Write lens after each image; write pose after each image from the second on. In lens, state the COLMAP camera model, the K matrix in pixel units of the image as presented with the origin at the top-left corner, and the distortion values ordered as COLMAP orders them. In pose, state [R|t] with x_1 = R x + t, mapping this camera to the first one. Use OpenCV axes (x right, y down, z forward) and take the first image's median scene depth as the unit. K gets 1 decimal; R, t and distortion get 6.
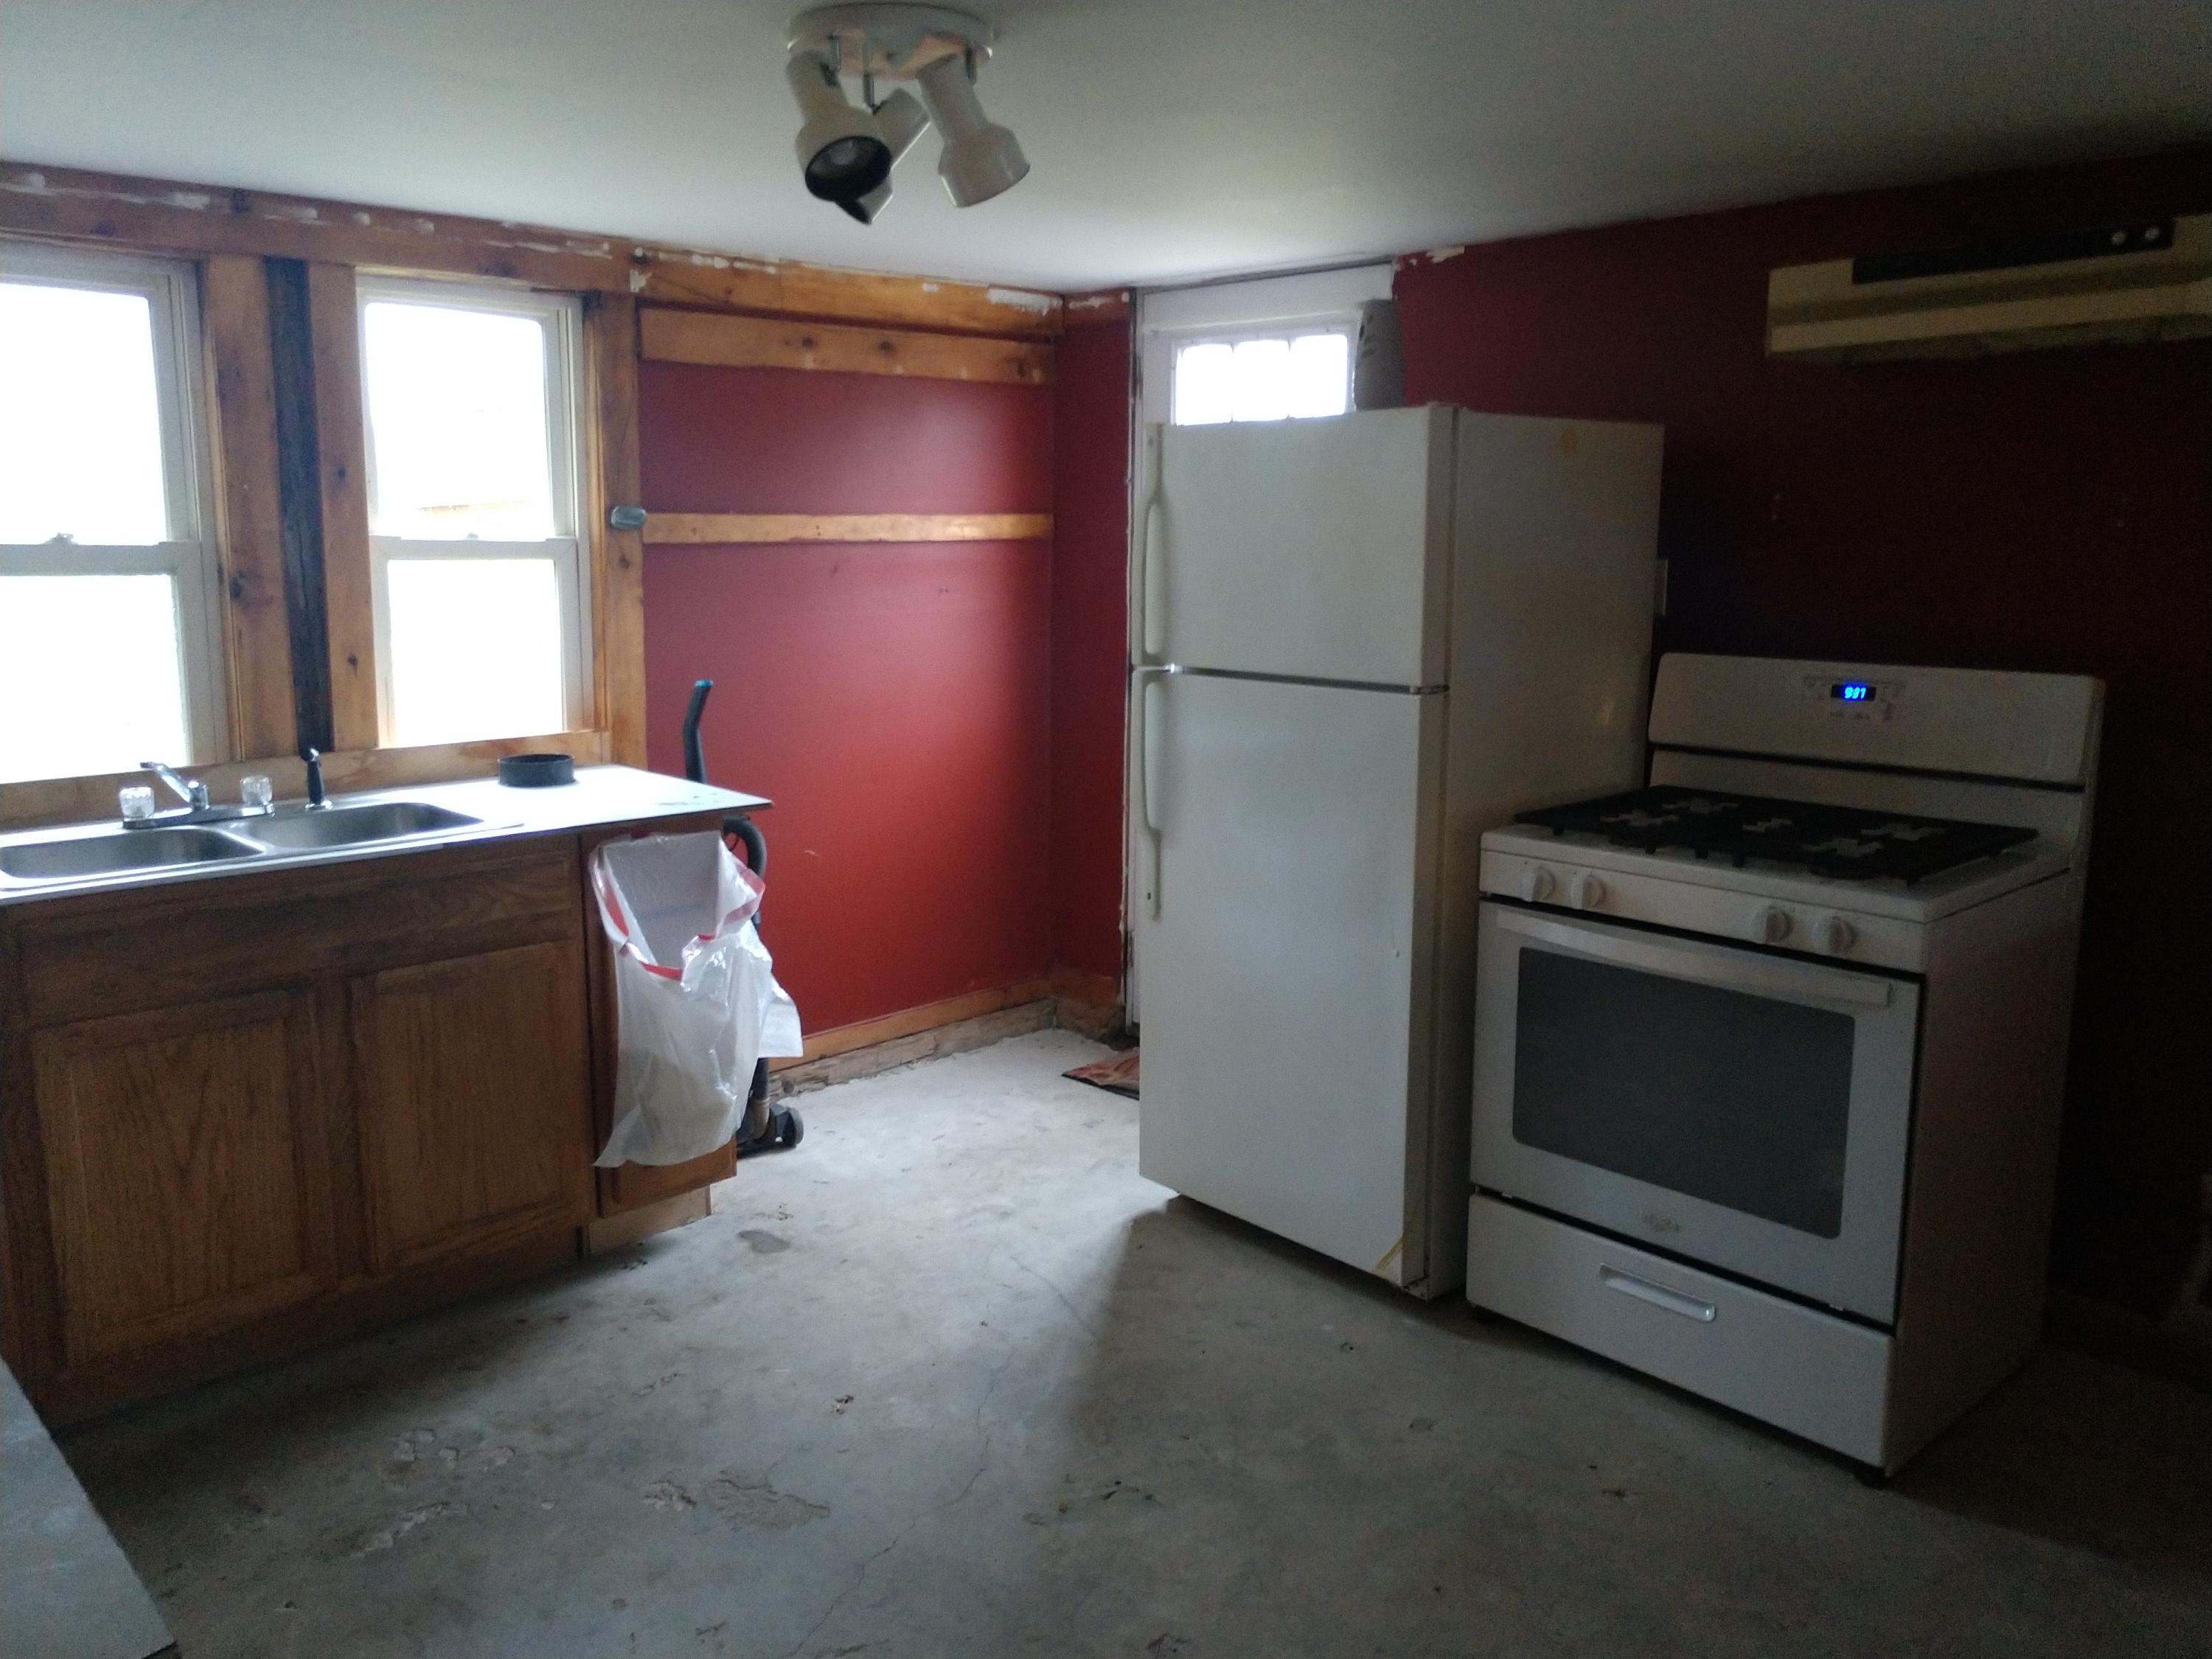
lens RADIAL K [[1669.2, 0, 1103.1], [0, 1669.2, 829.0], [0, 0, 1]] dist [0.004139, -0.007666]
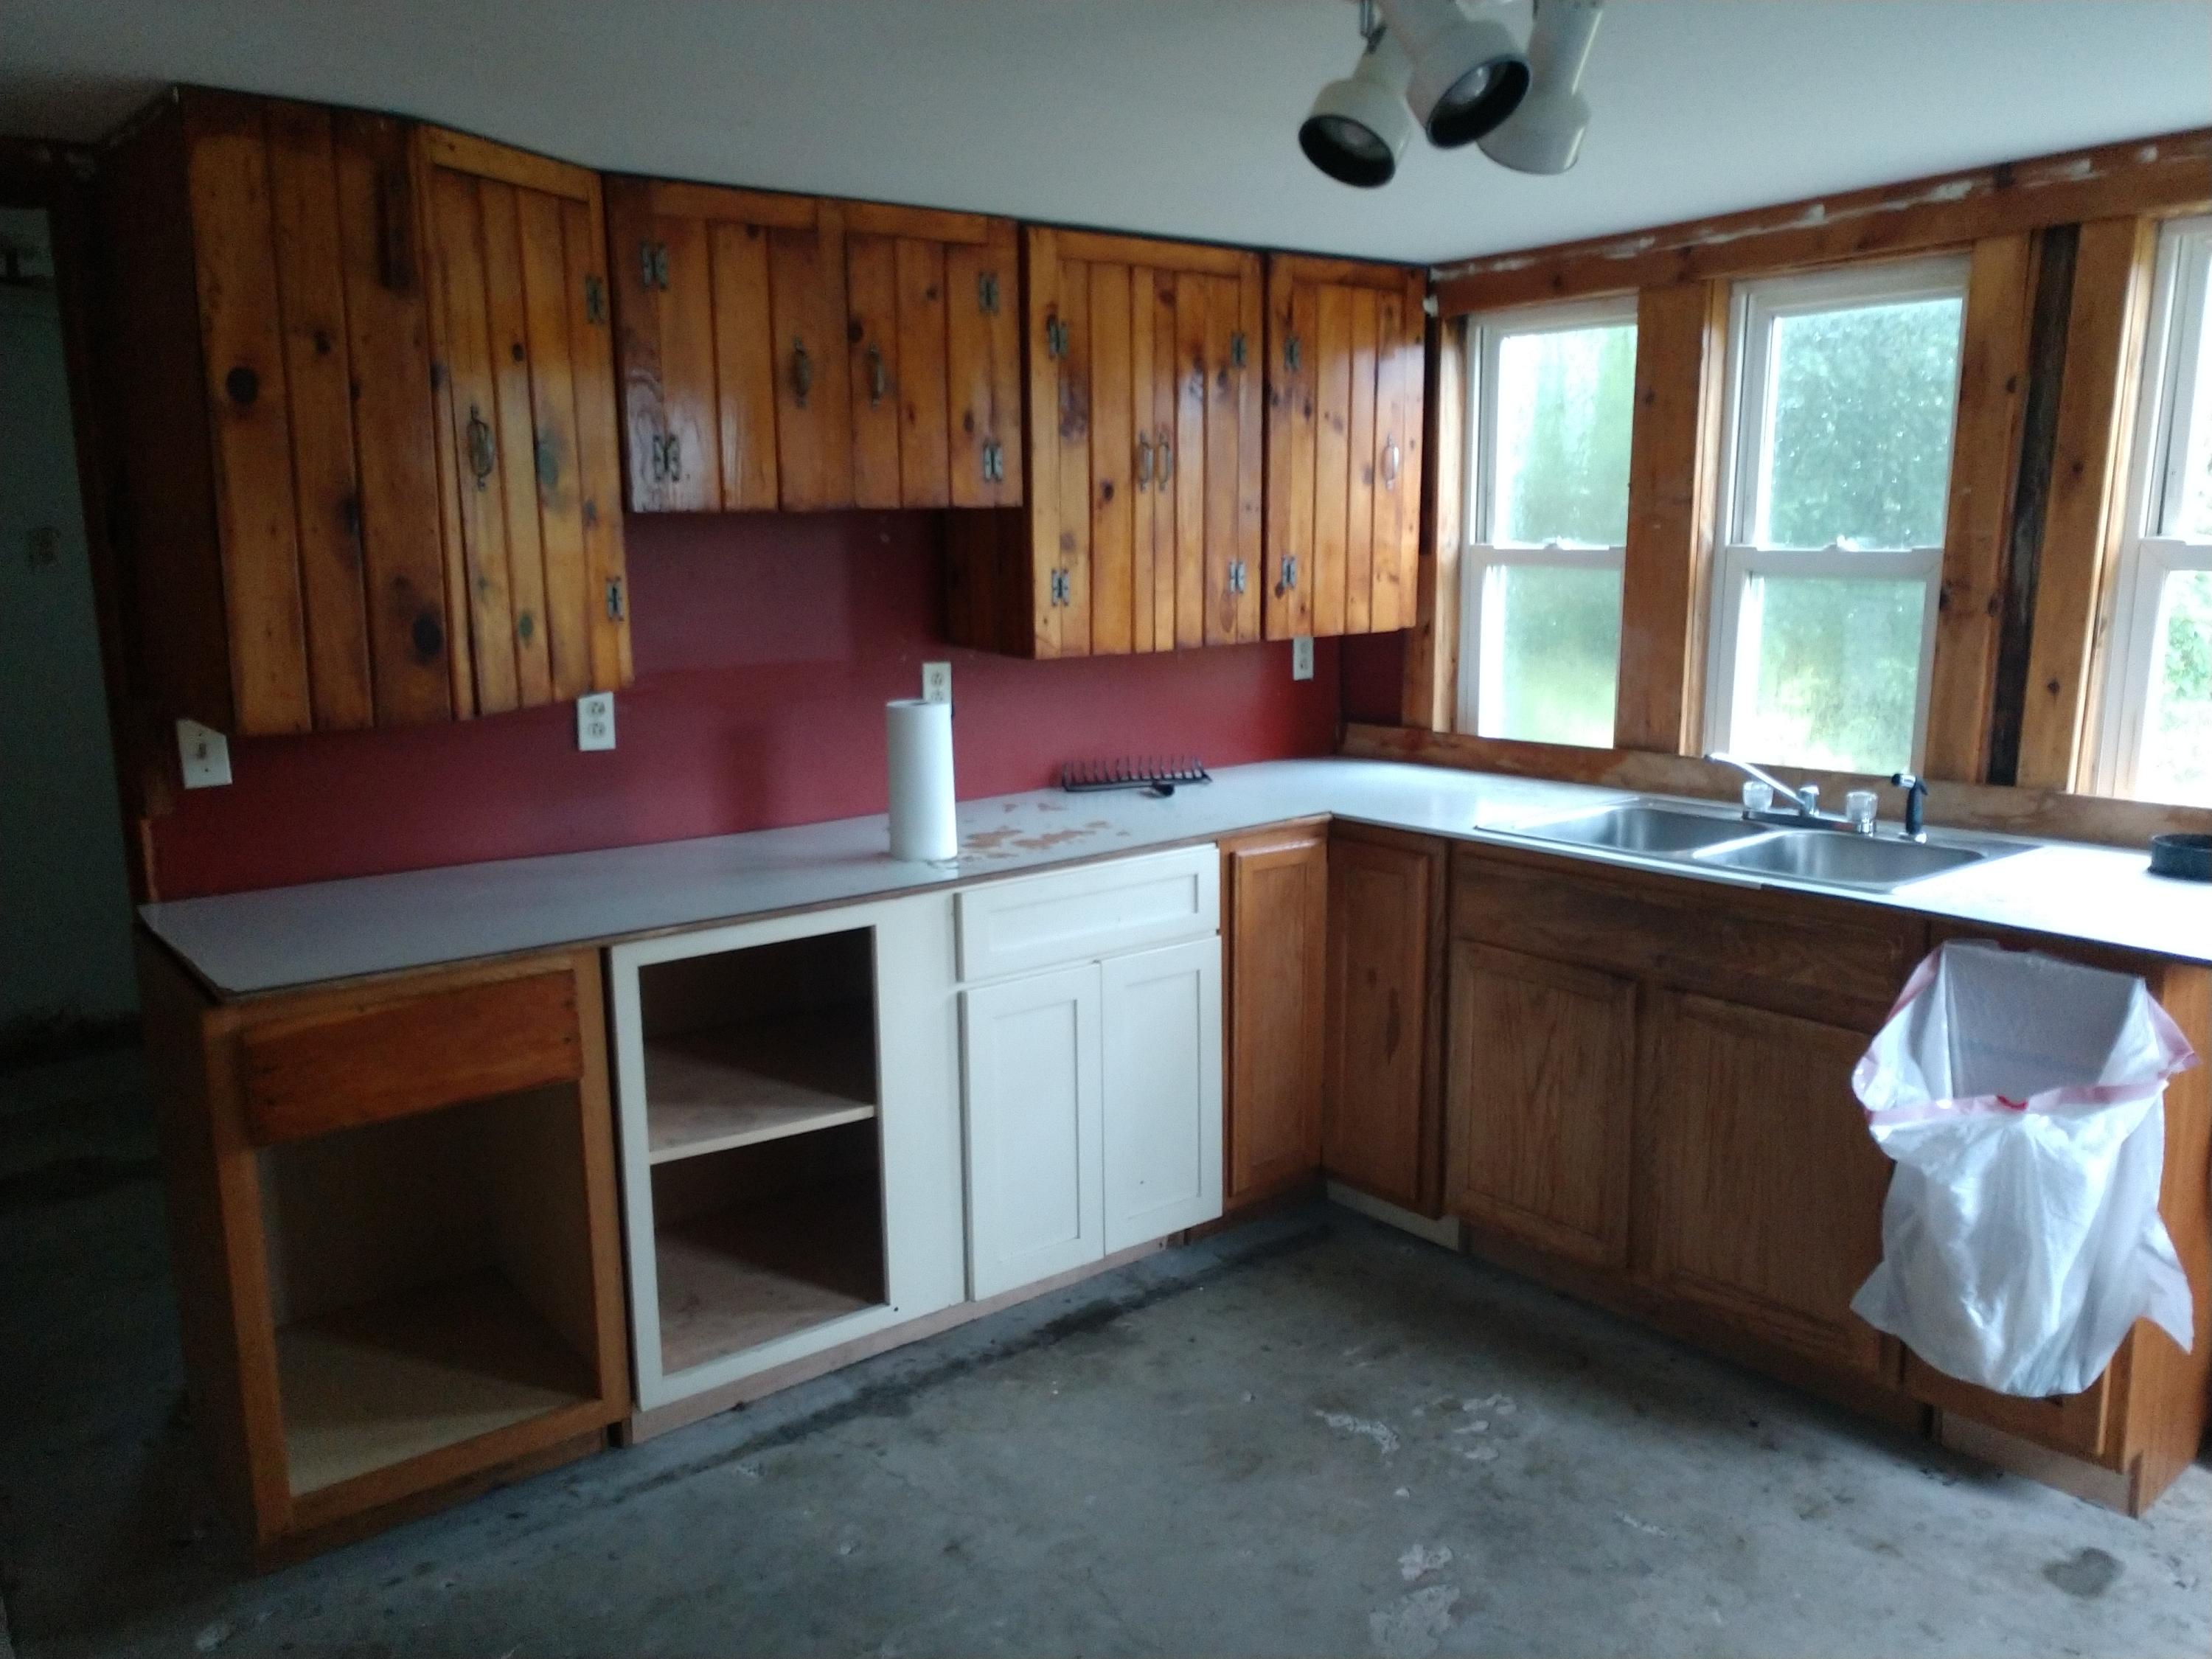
lens RADIAL K [[1669.2, 0, 1102.5], [0, 1669.2, 828.6], [0, 0, 1]] dist [0.004139, -0.007666]
pose [[-0.101784, 0.180553, -0.978284, 0.500046], [-0.152363, 0.968960, 0.194685, -0.135178], [0.983069, 0.168871, -0.071115, 0.651044]]
